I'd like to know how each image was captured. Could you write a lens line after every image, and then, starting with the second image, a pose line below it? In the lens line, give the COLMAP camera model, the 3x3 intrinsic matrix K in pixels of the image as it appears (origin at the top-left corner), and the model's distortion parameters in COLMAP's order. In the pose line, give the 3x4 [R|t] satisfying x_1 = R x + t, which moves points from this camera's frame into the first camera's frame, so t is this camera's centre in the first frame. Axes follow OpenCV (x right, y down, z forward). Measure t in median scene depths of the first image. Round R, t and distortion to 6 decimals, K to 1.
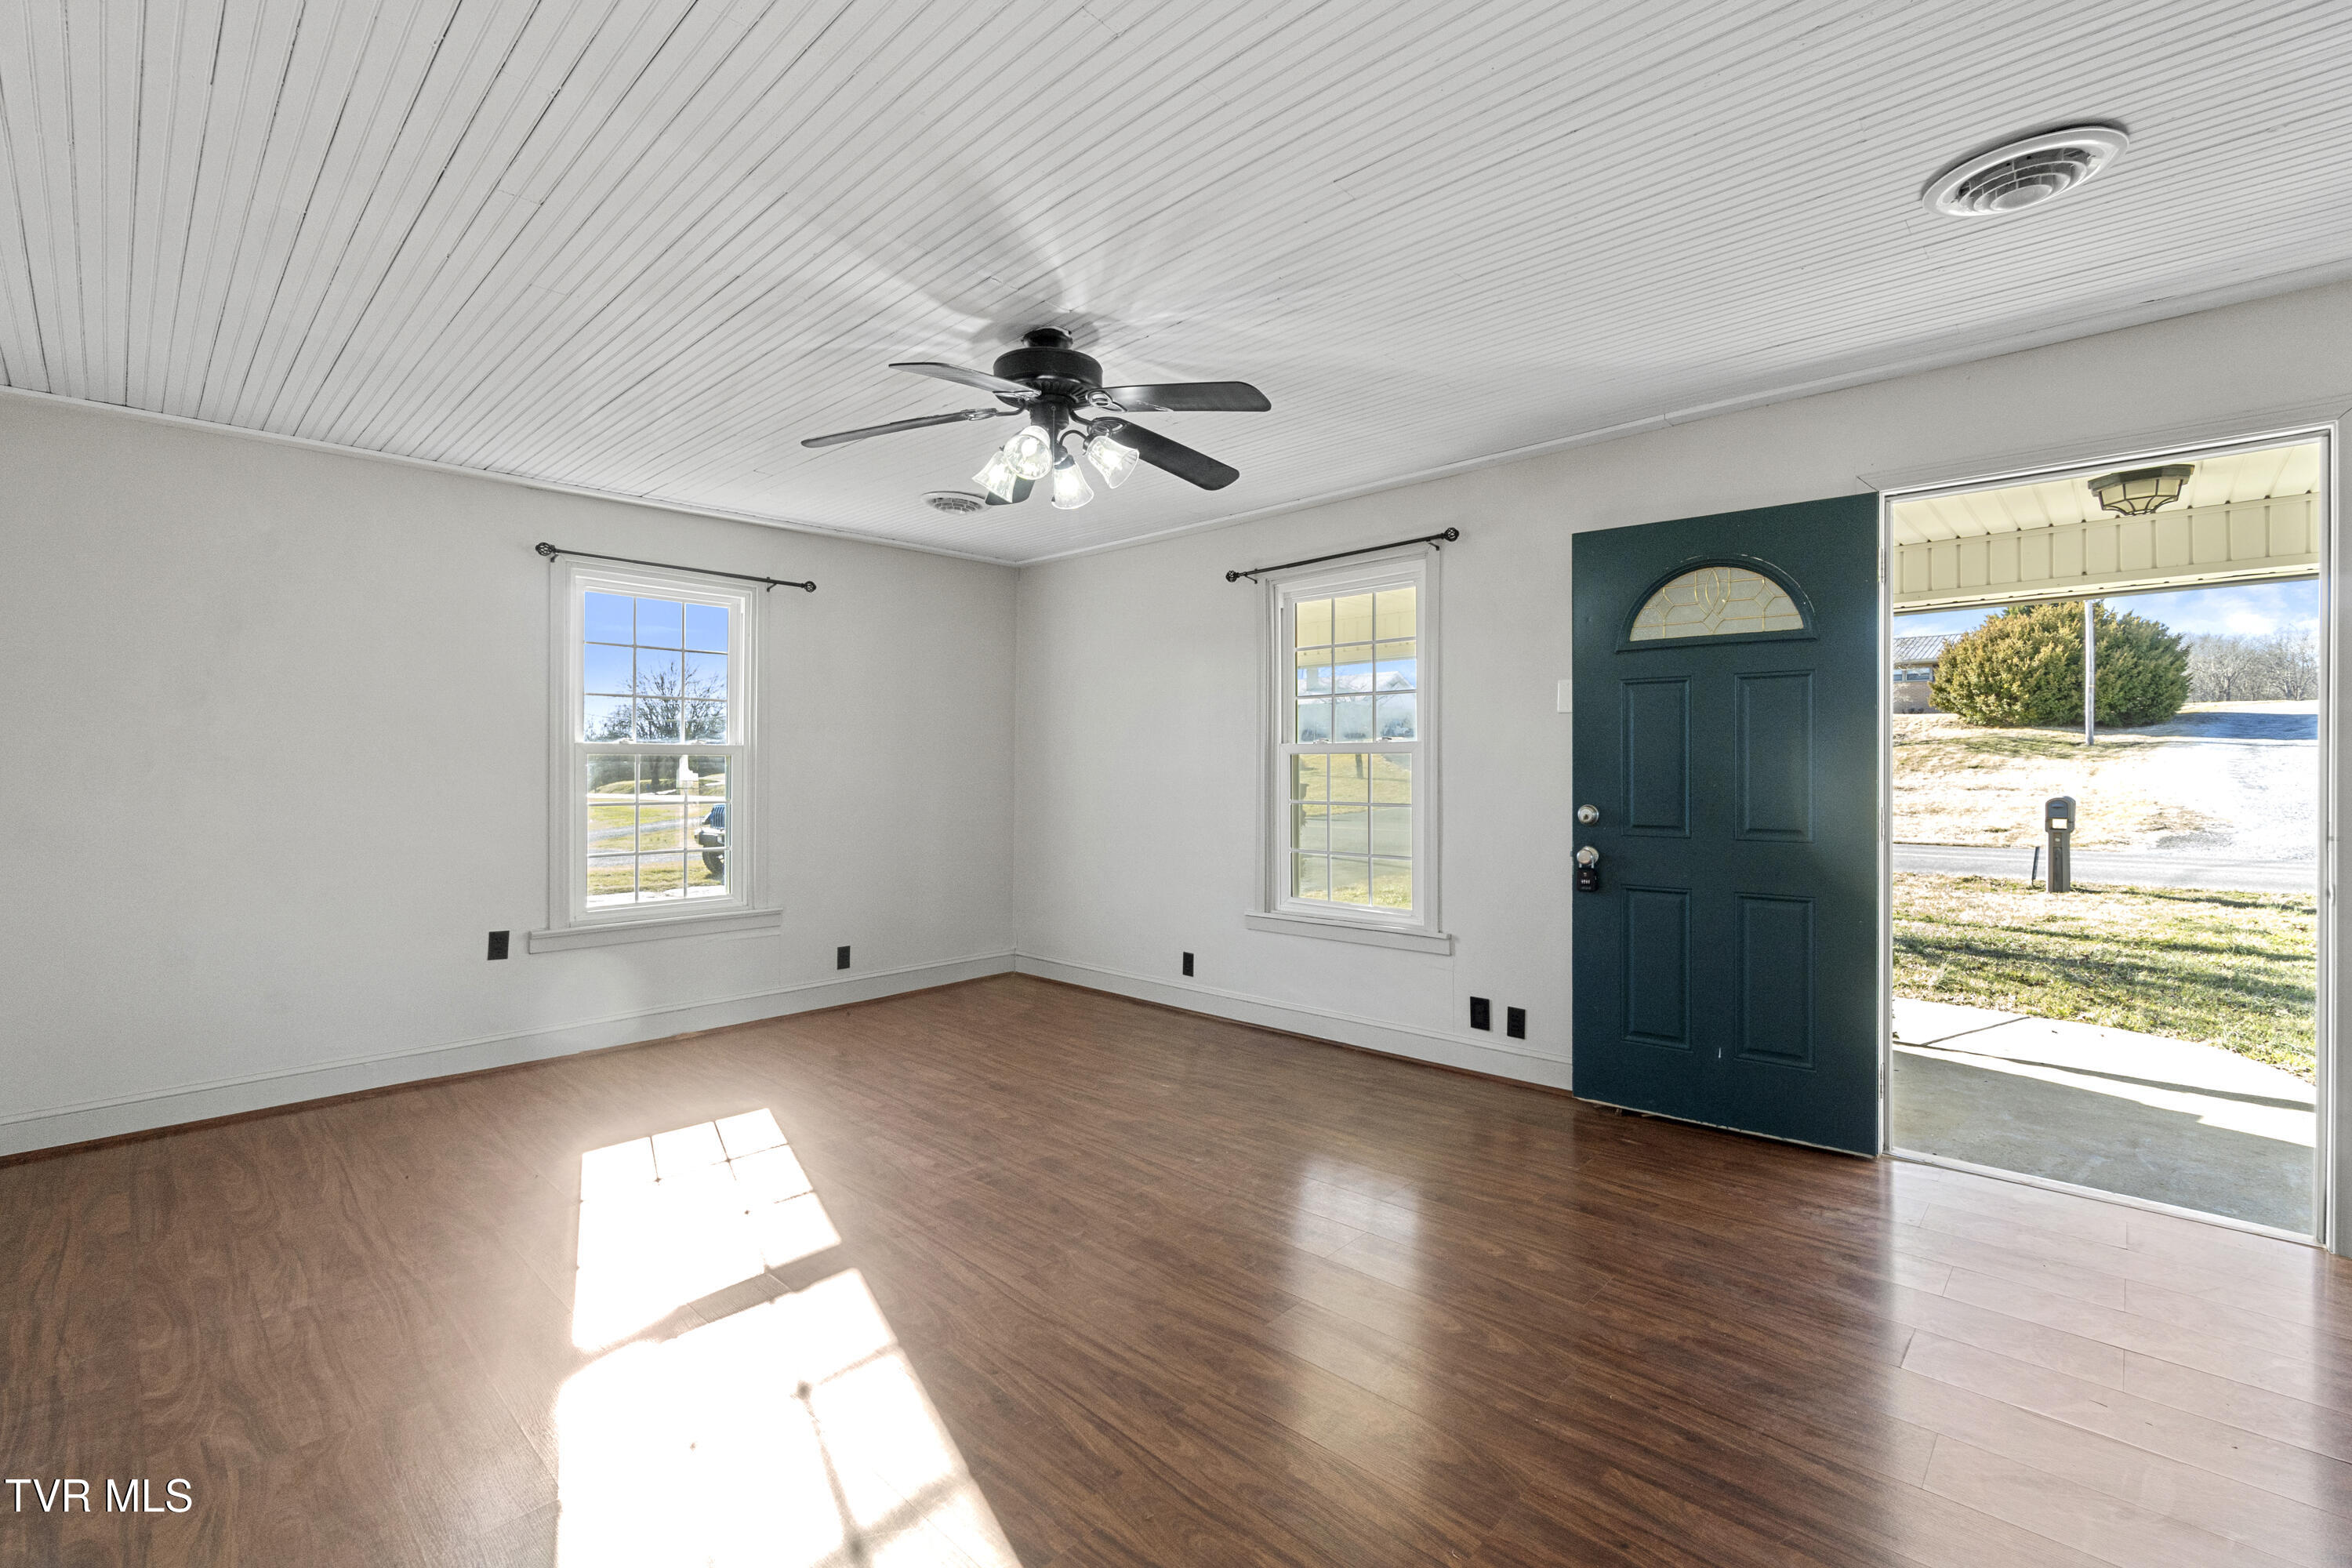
lens RADIAL K [[1021.0, 0, 1168.8], [0, 1021.0, 767.0], [0, 0, 1]] dist [-0.000700, 0.000052]
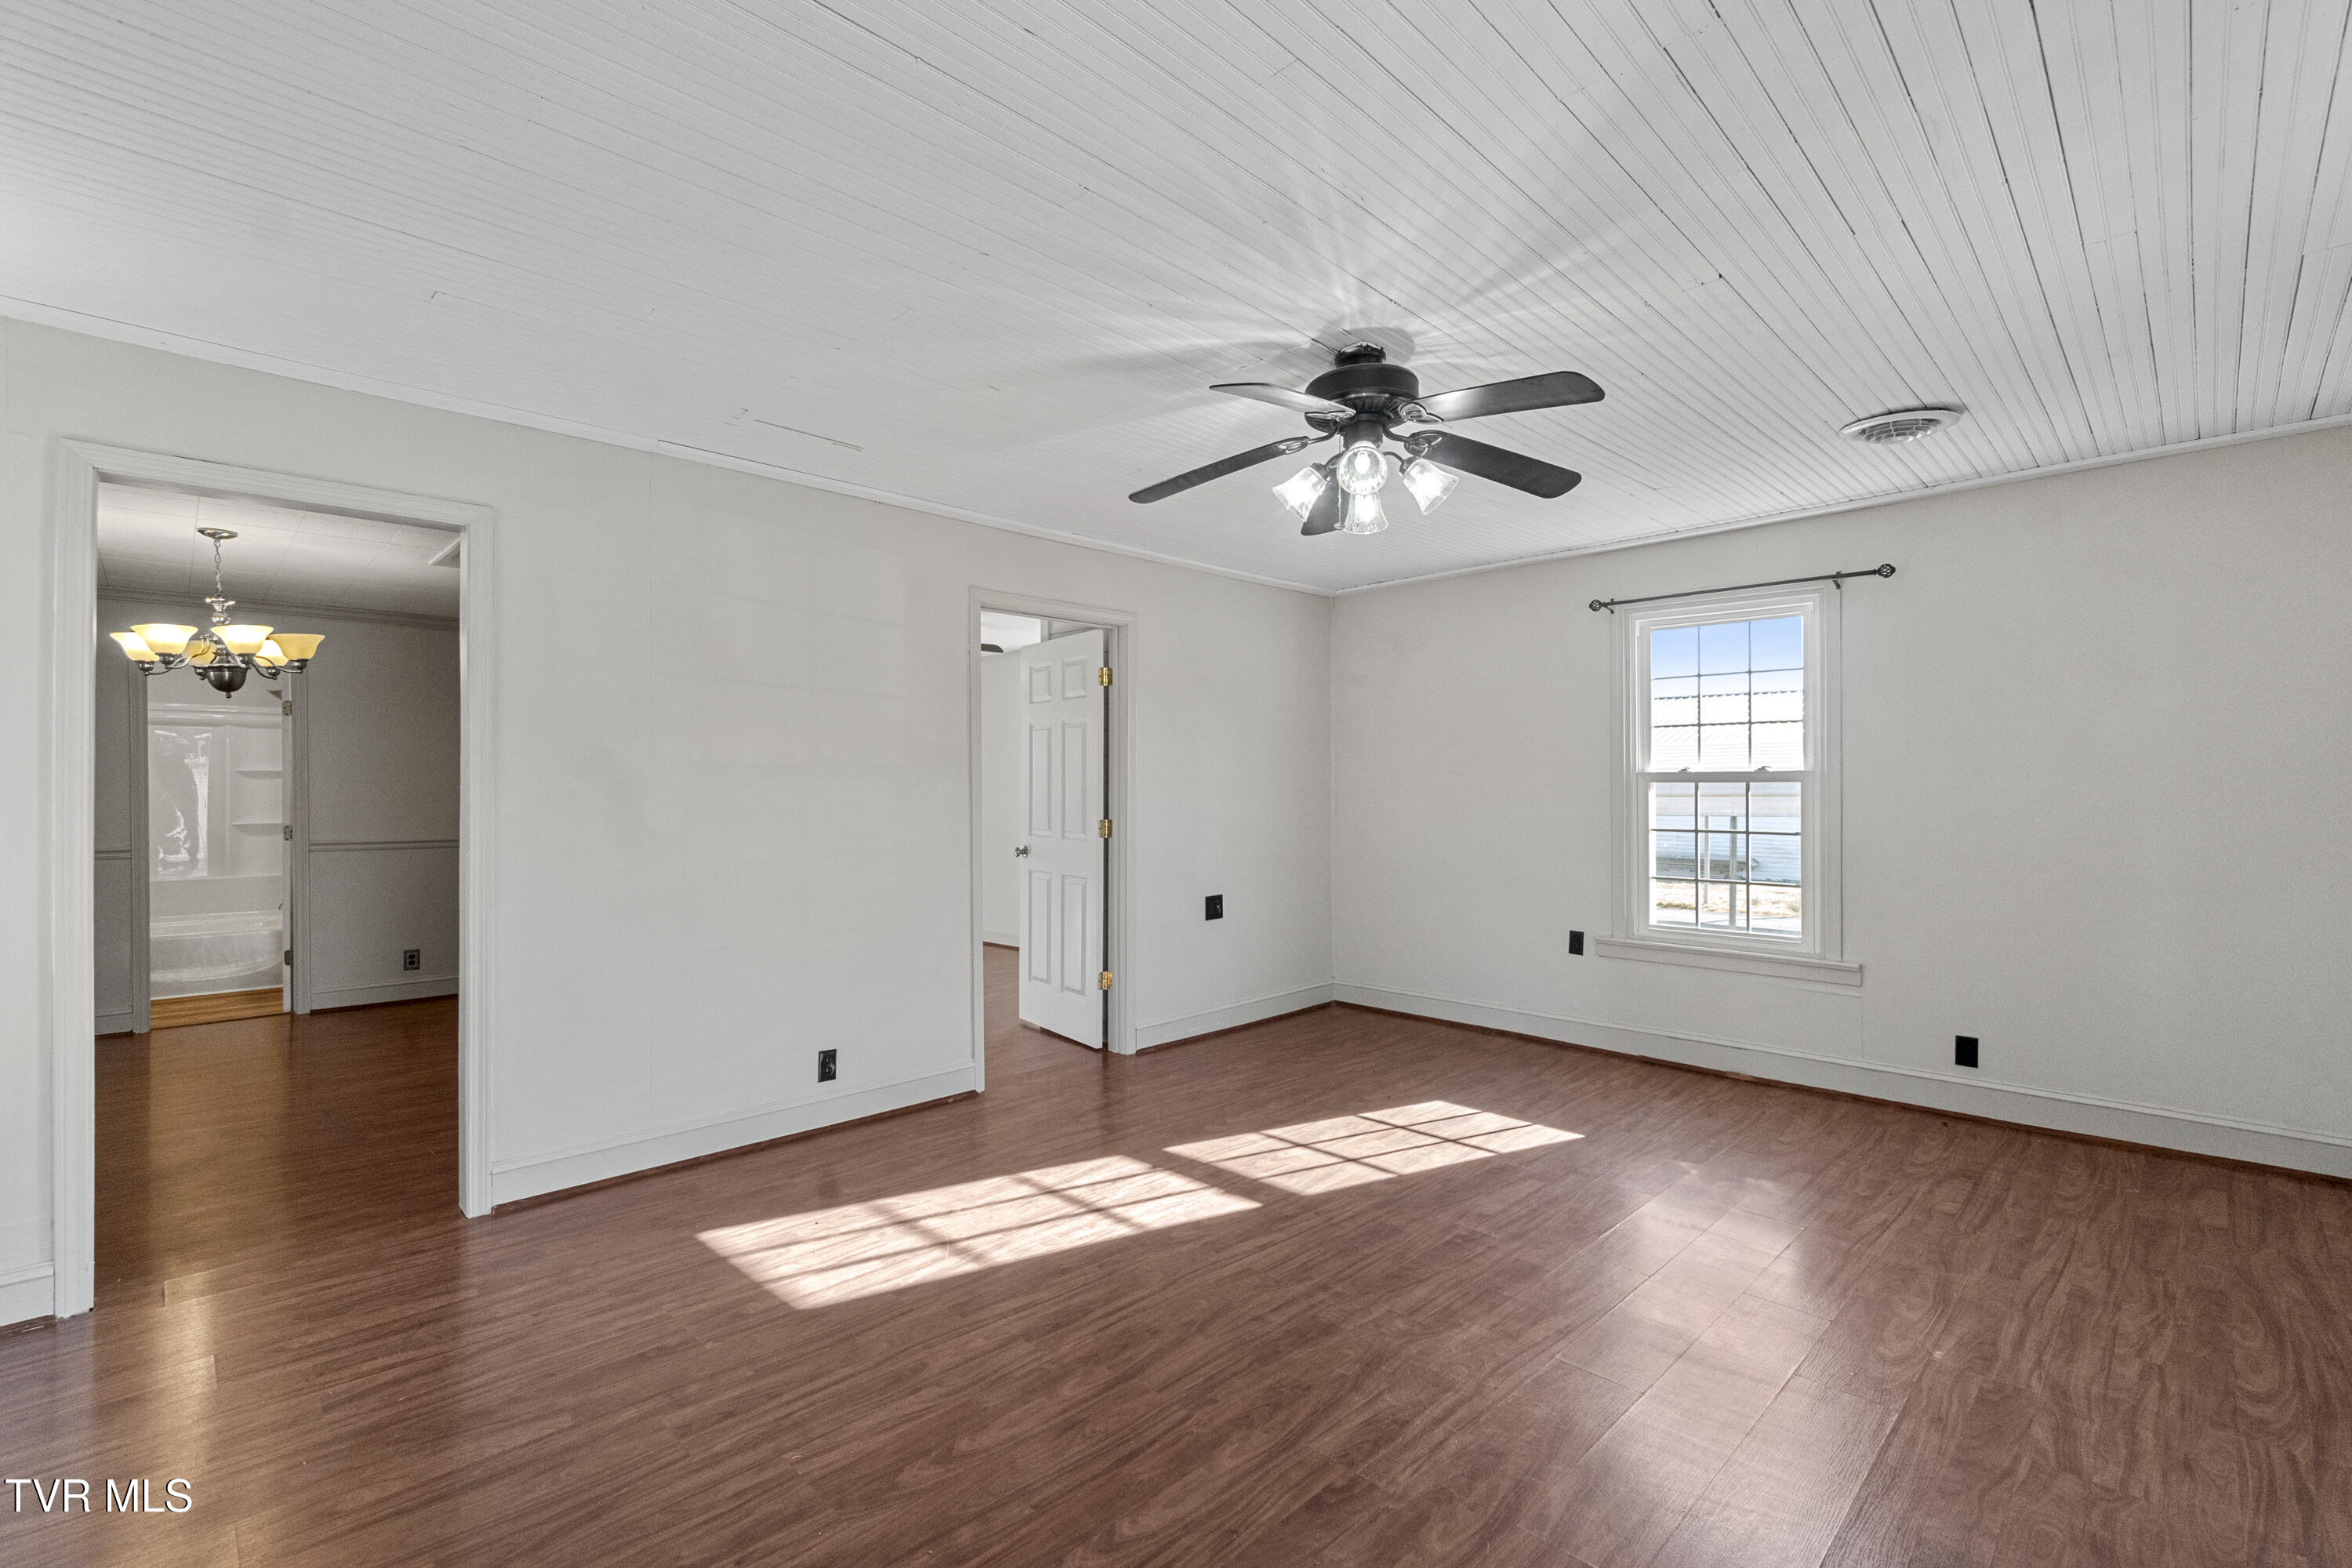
lens RADIAL K [[1022.4, 0, 1178.4], [0, 1022.4, 788.2], [0, 0, 1]] dist [-0.001630, 0.000408]
pose [[-0.022888, 0.000113, -0.999738, 0.647220], [0.000967, 1.000000, 0.000091, -0.009754], [0.999738, -0.000965, -0.022888, 0.646513]]
